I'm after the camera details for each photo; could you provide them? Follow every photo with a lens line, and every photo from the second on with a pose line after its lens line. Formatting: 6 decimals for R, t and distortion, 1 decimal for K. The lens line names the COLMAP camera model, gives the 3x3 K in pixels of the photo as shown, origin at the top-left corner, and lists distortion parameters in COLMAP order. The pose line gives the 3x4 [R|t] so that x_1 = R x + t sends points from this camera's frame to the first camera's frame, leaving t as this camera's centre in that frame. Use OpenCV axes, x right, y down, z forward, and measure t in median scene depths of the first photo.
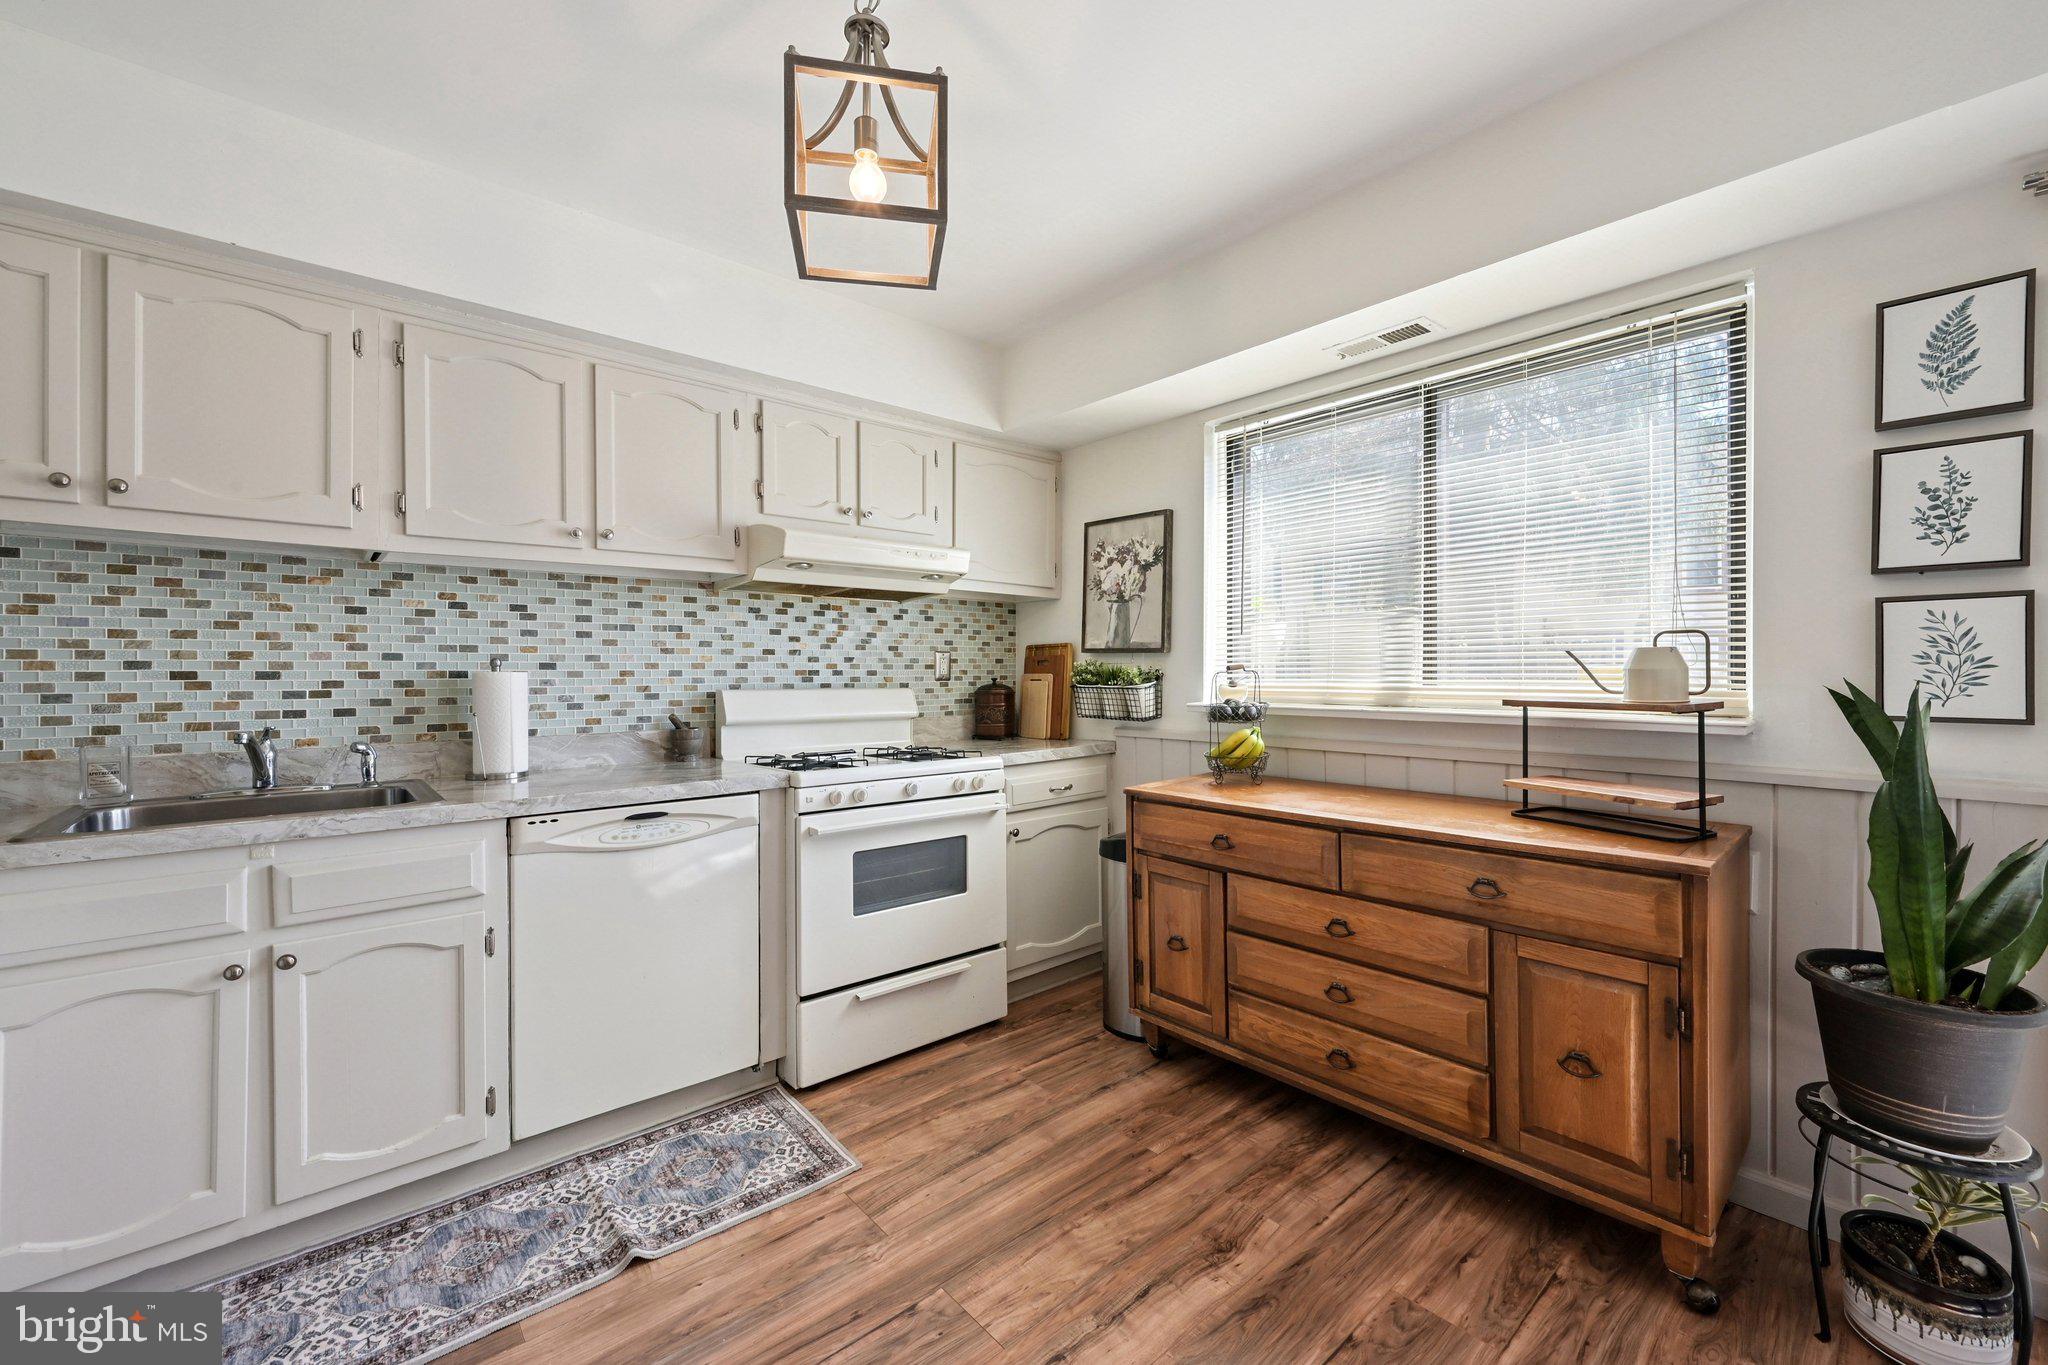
lens RADIAL K [[817.5, 0, 1024.0], [0, 817.5, 682.5], [0, 0, 1]] dist [0.000711, 0.000204]
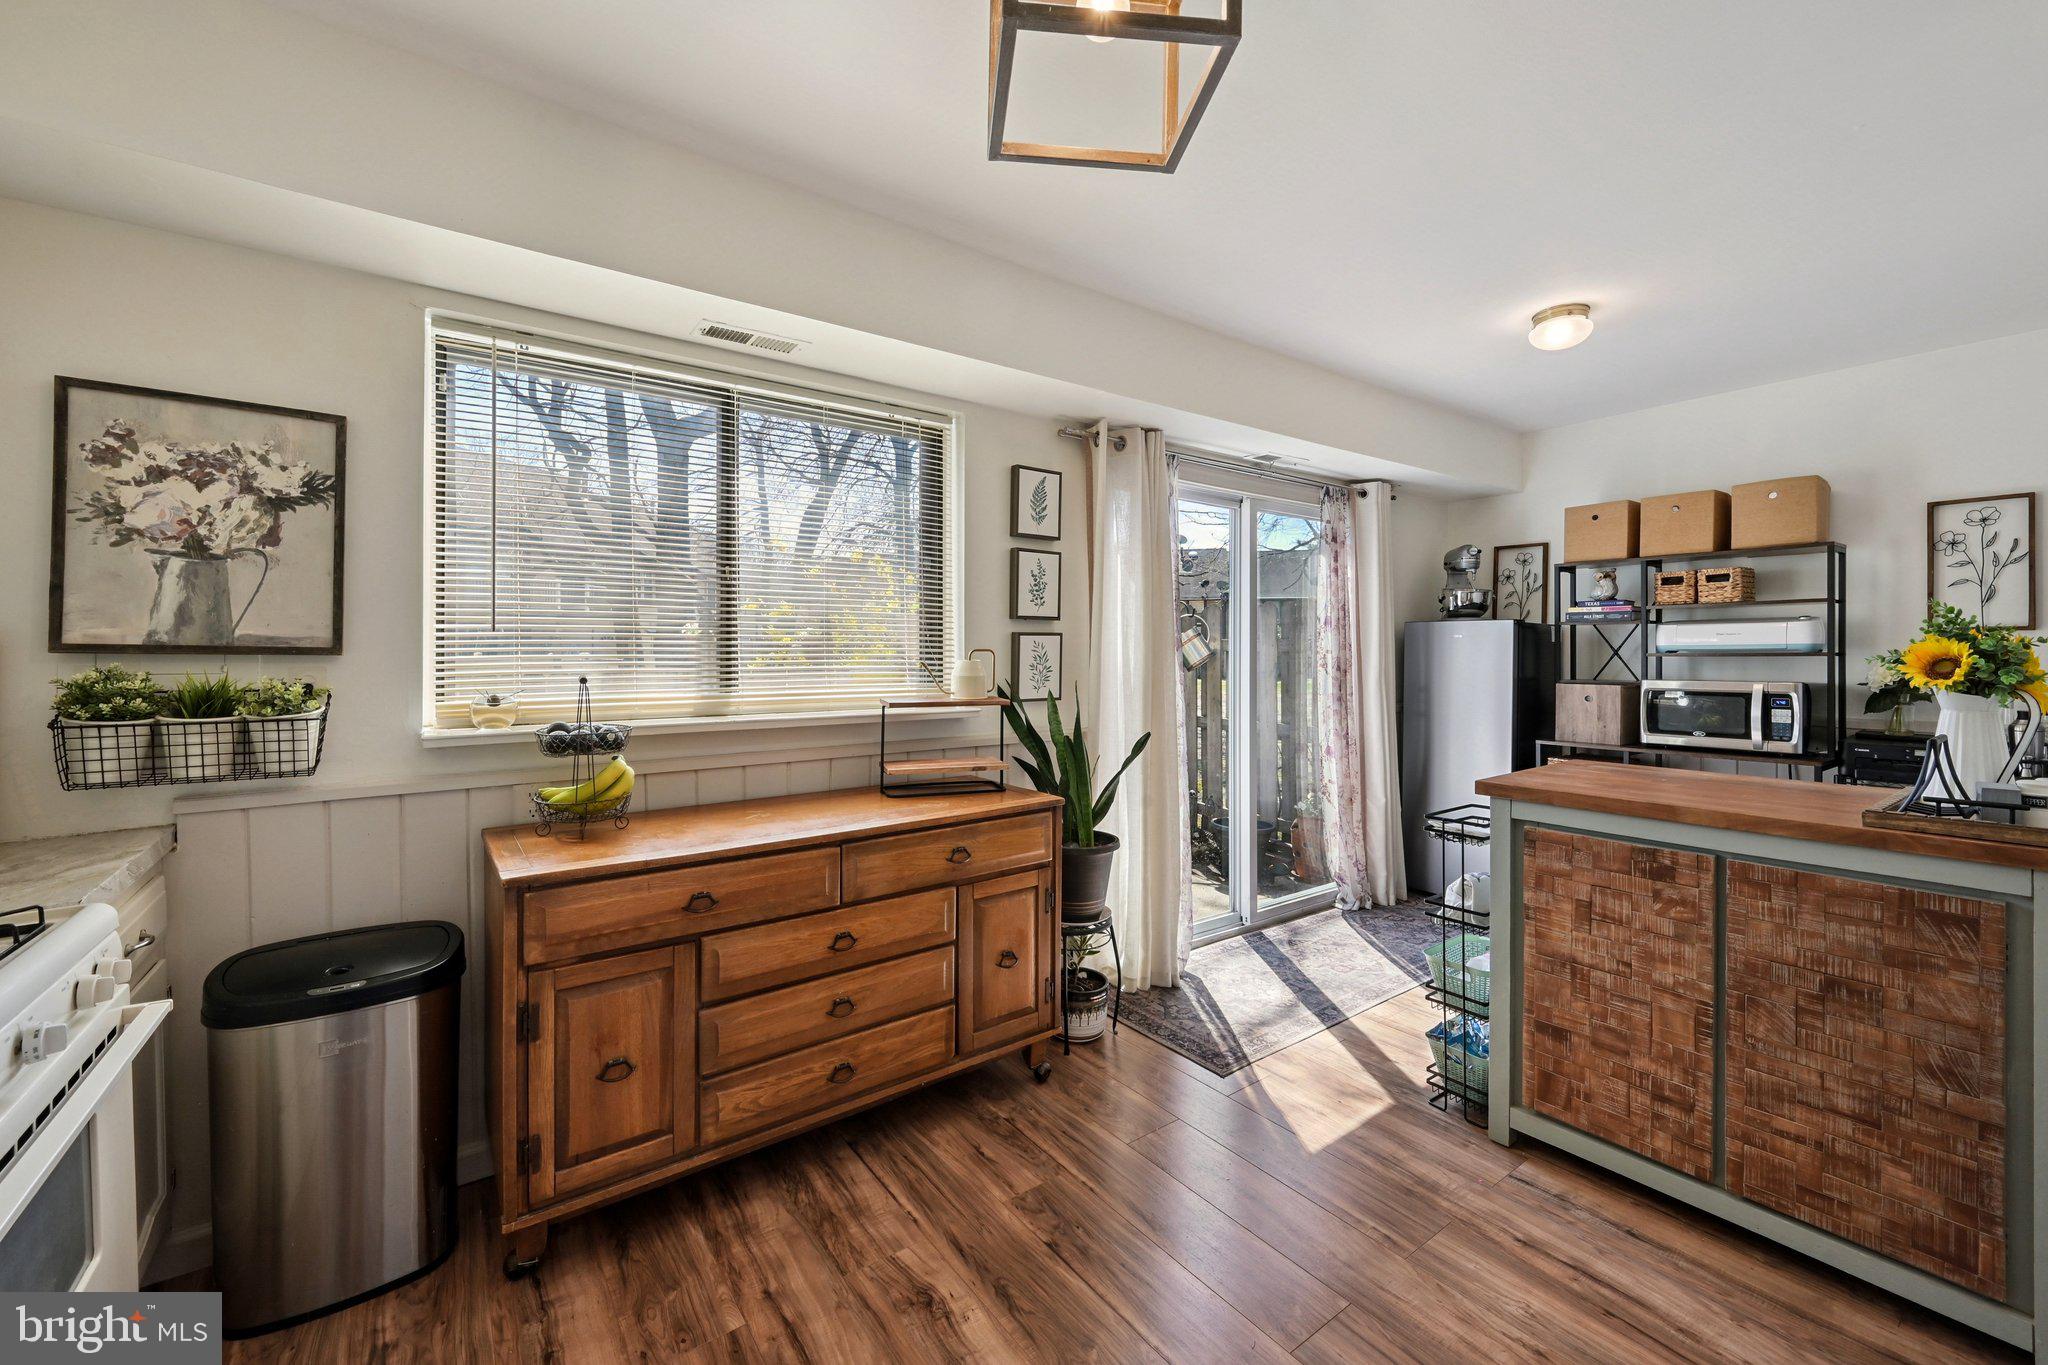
lens RADIAL K [[829.6, 0, 1044.0], [0, 829.6, 659.5], [0, 0, 1]] dist [0.000549, 0.000034]
pose [[0.074163, -0.007990, 0.997214, -0.539187], [0.013527, 0.999884, 0.007005, -0.042095], [-0.997154, 0.012969, 0.074263, 0.605288]]
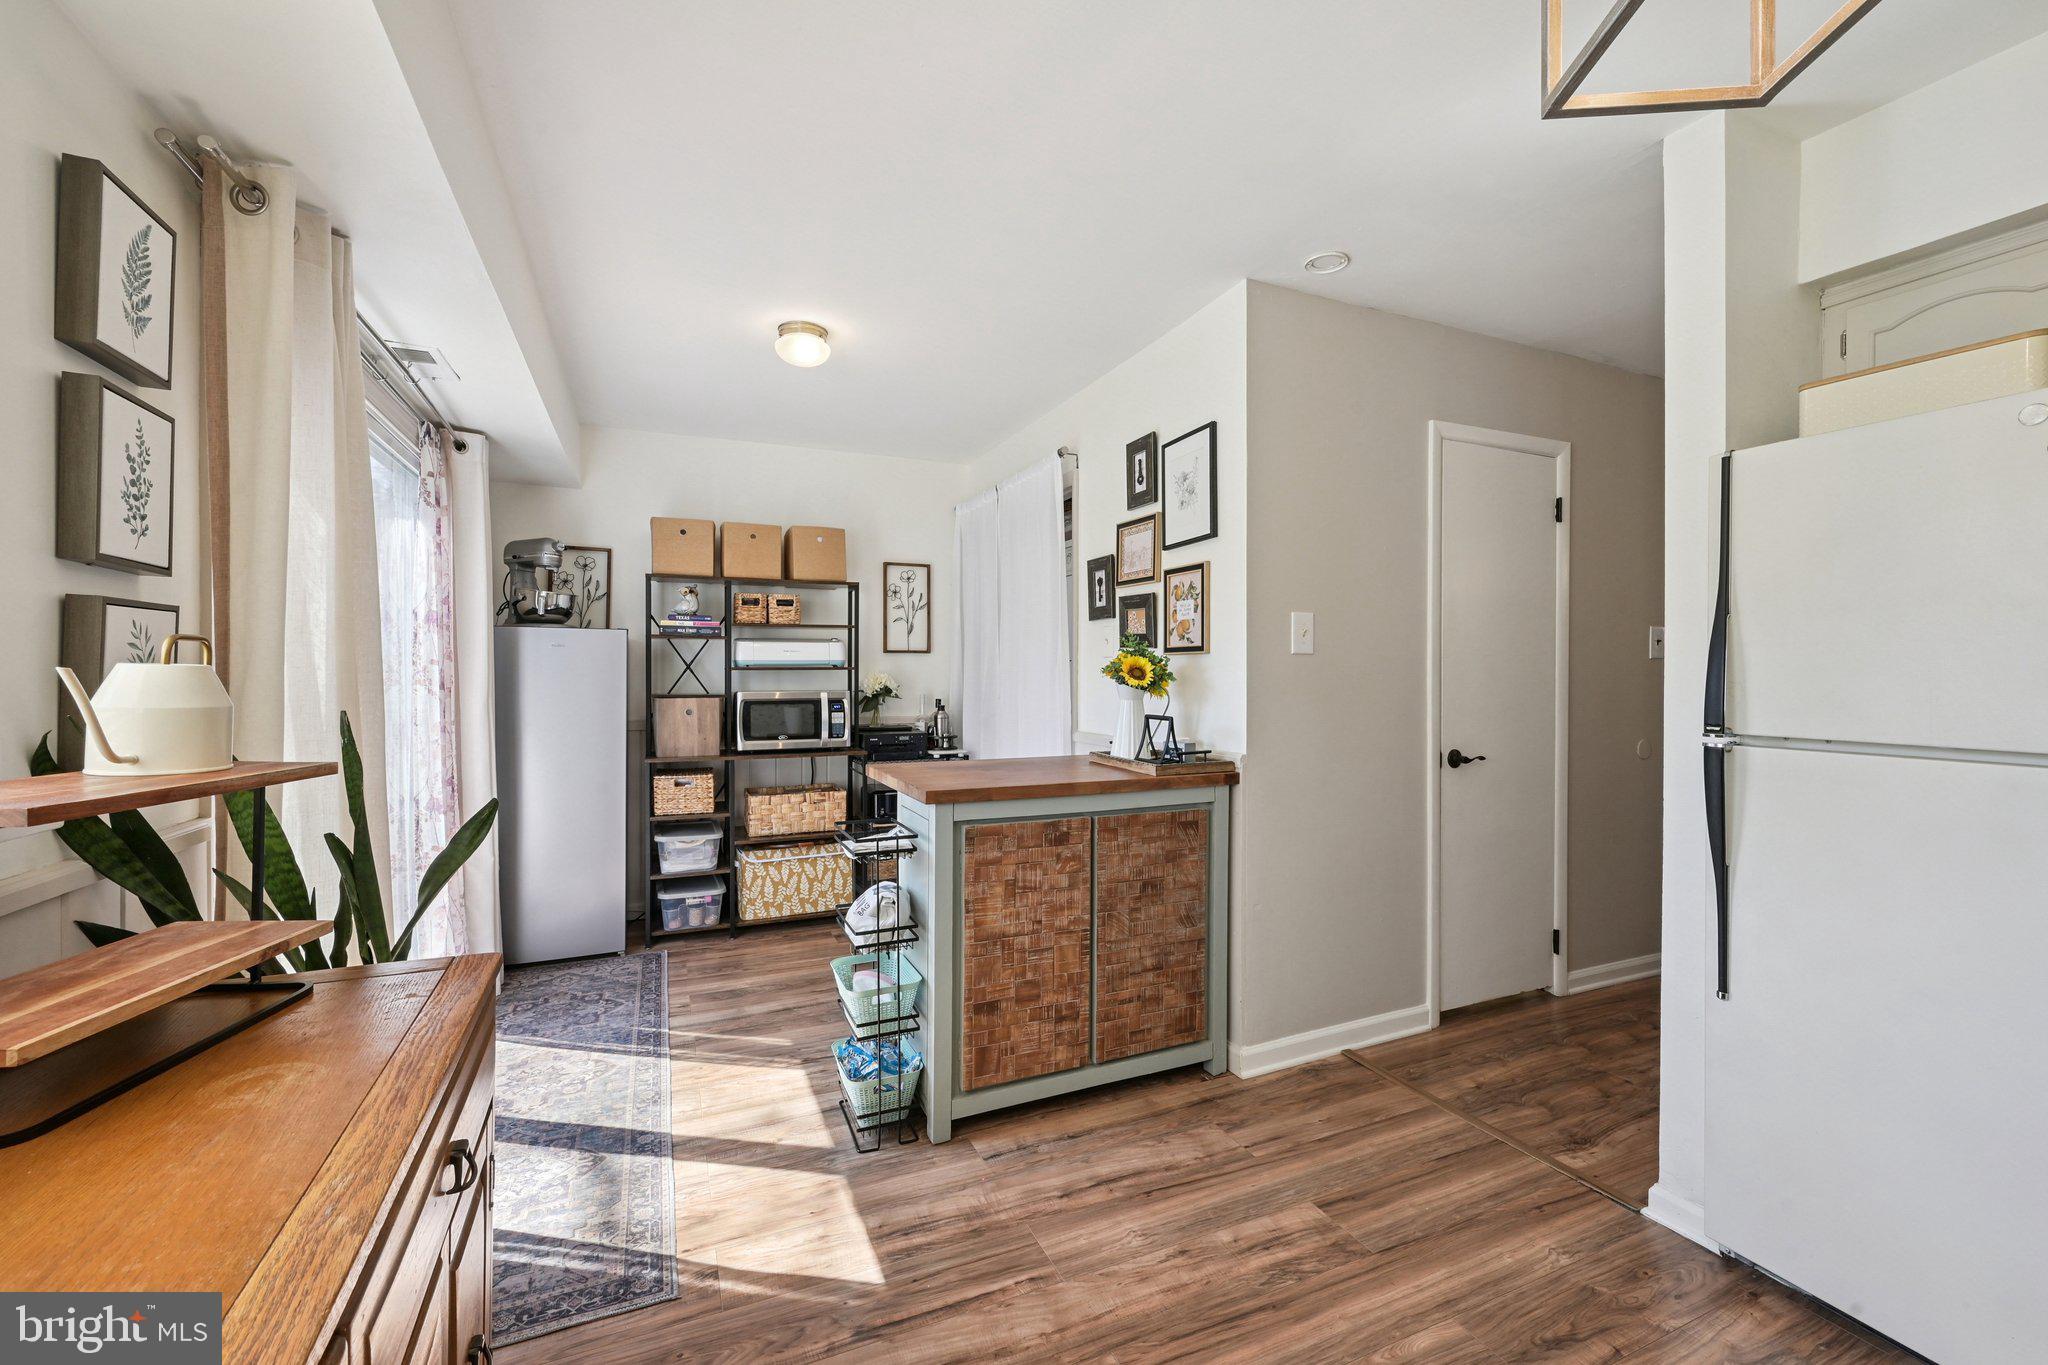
lens RADIAL K [[841.2, 0, 1024.0], [0, 841.2, 682.5], [0, 0, 1]] dist [0.000725, -0.000215]
pose [[-0.956541, -0.002788, 0.291585, 0.083364], [0.004378, 0.999704, 0.023921, -0.034266], [-0.291566, 0.024158, -0.956246, 1.073928]]
